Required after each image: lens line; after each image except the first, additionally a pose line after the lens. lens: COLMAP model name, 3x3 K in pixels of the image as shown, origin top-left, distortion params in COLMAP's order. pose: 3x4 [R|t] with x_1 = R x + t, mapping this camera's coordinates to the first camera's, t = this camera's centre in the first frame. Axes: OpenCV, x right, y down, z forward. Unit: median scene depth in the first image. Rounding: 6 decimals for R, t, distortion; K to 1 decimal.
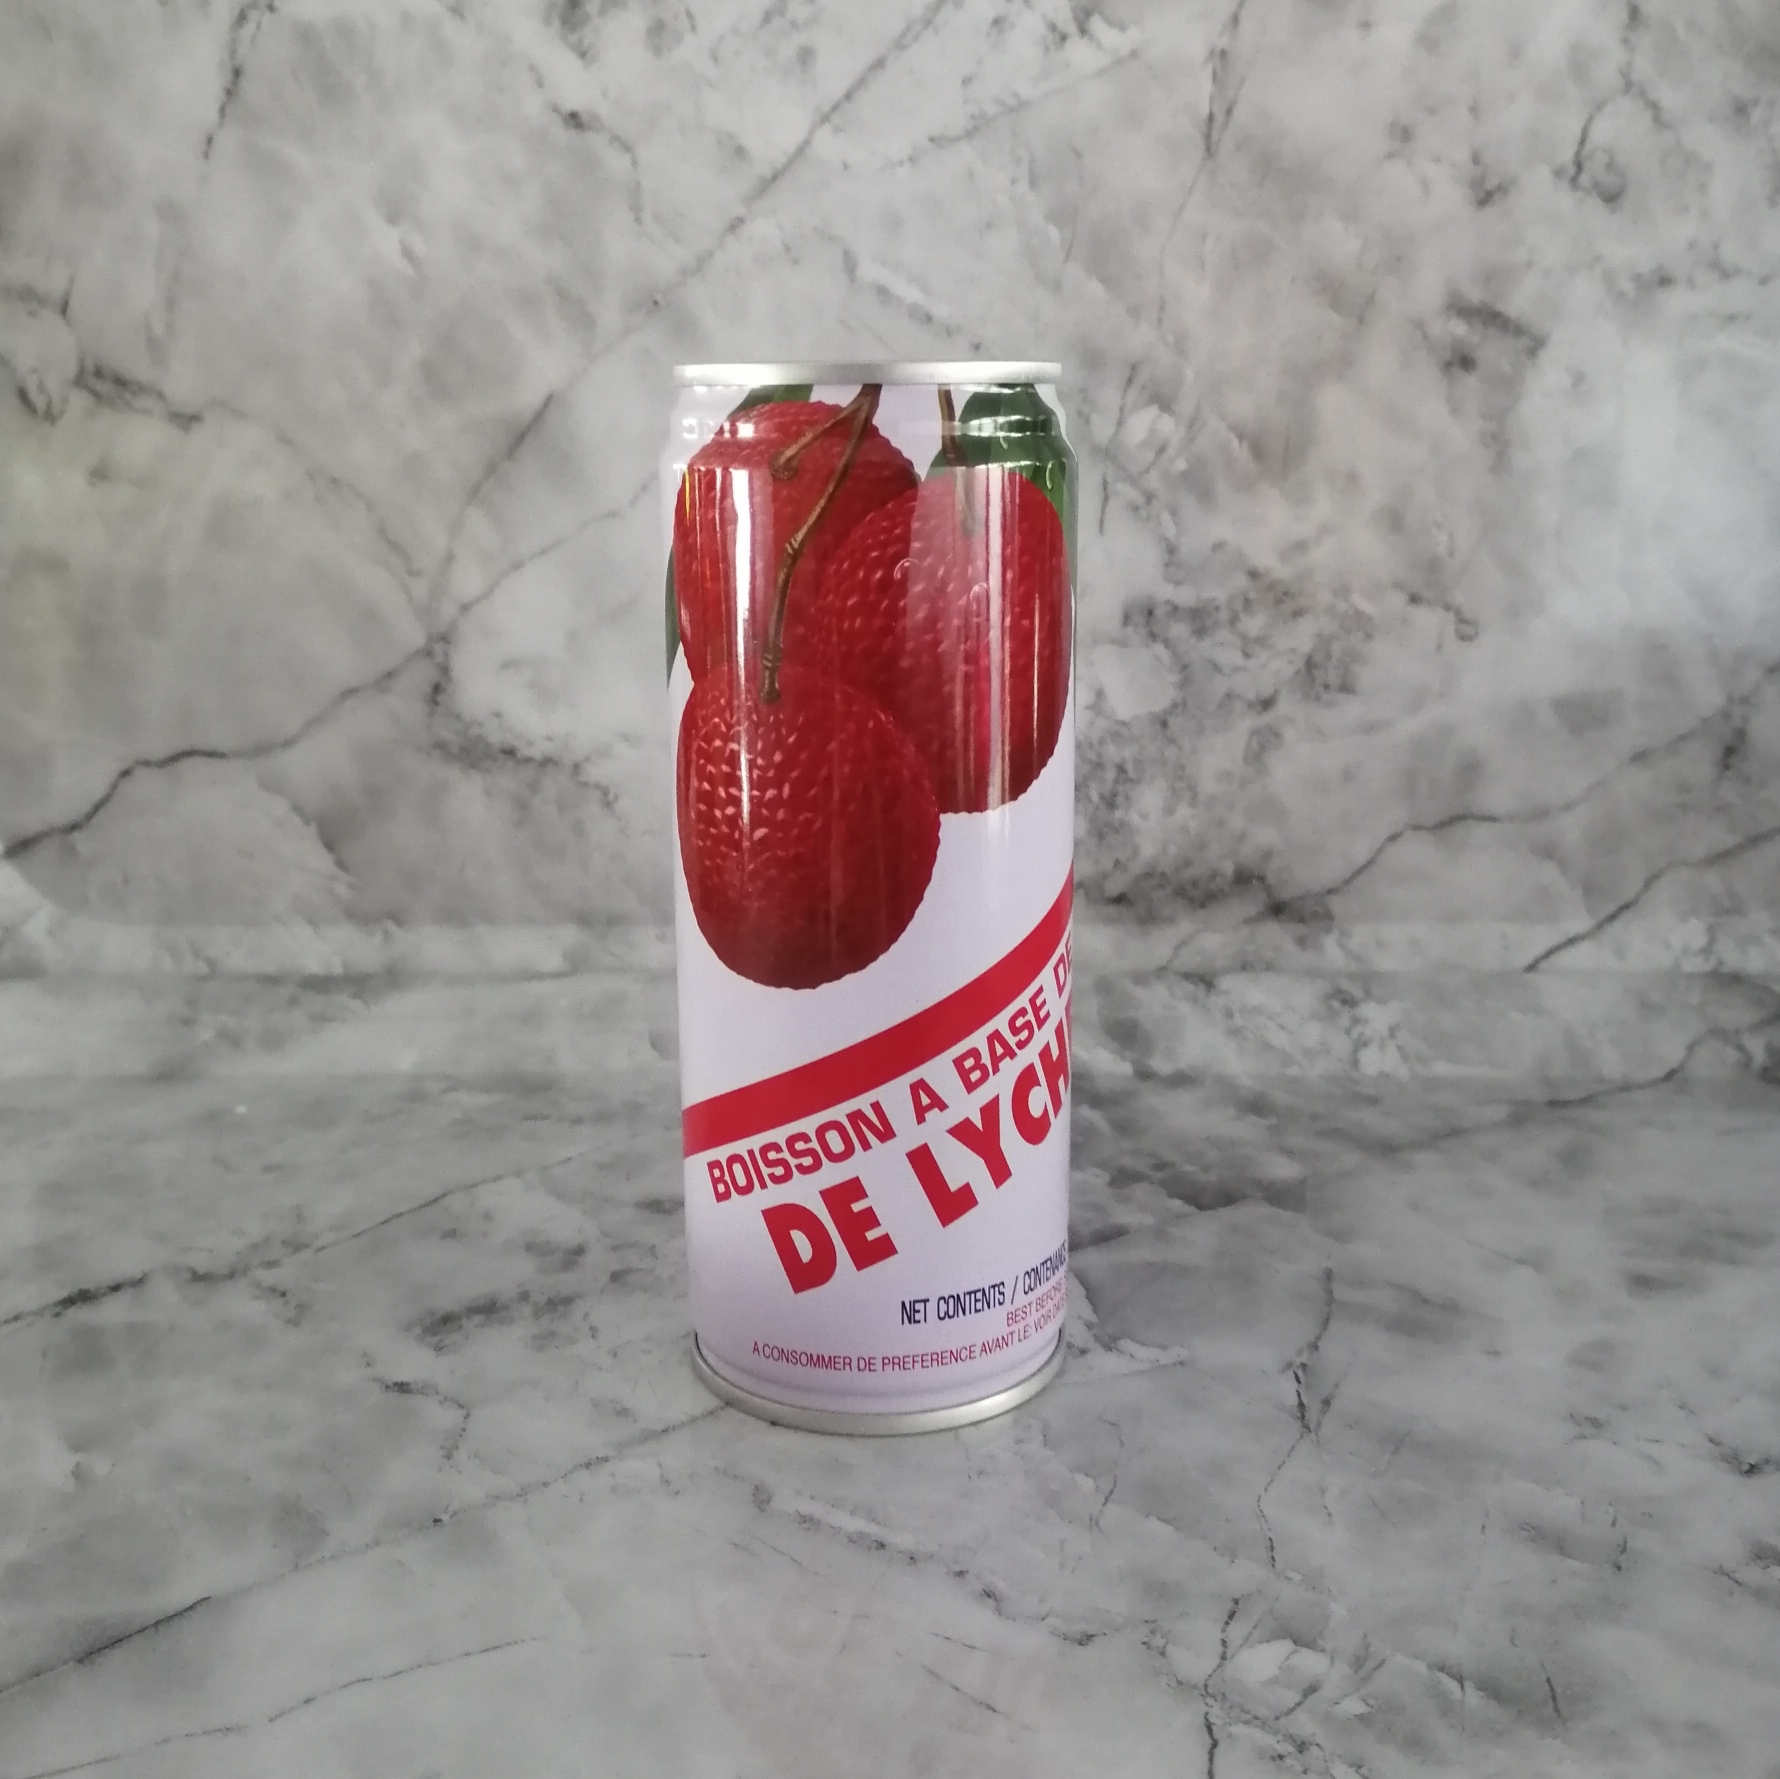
lens RADIAL K [[1917.0, 0, 902.7], [0, 1917.0, 854.1], [0, 0, 1]] dist [0.136542, -0.290492]
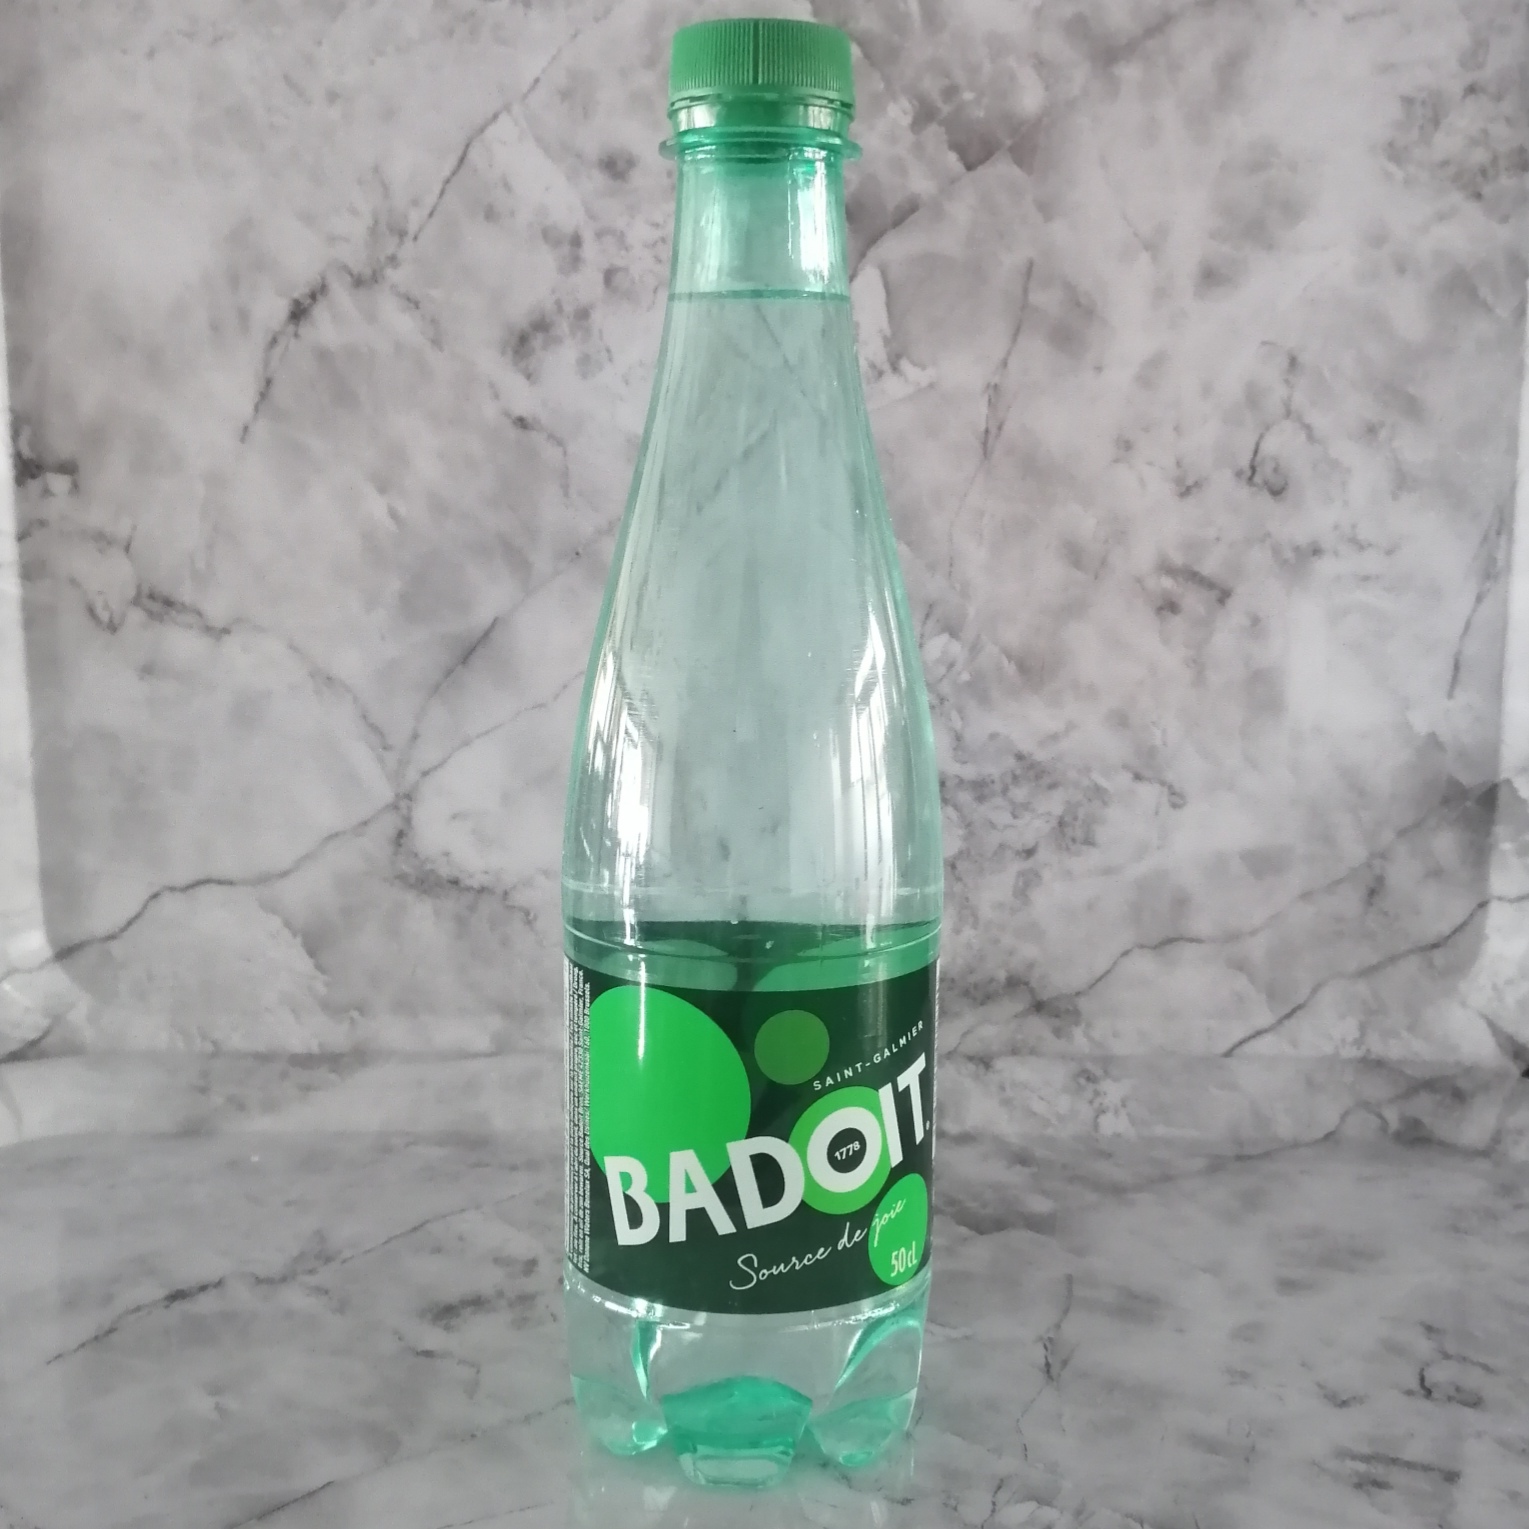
lens RADIAL K [[1810.4, 0, 775.7], [0, 1810.4, 807.1], [0, 0, 1]] dist [0.128294, -0.247113]
pose [[0.999135, 0.010919, 0.040125, -0.038926], [-0.008438, 0.998073, -0.061480, -0.032073], [-0.040719, 0.061089, 0.997301, -0.257274]]
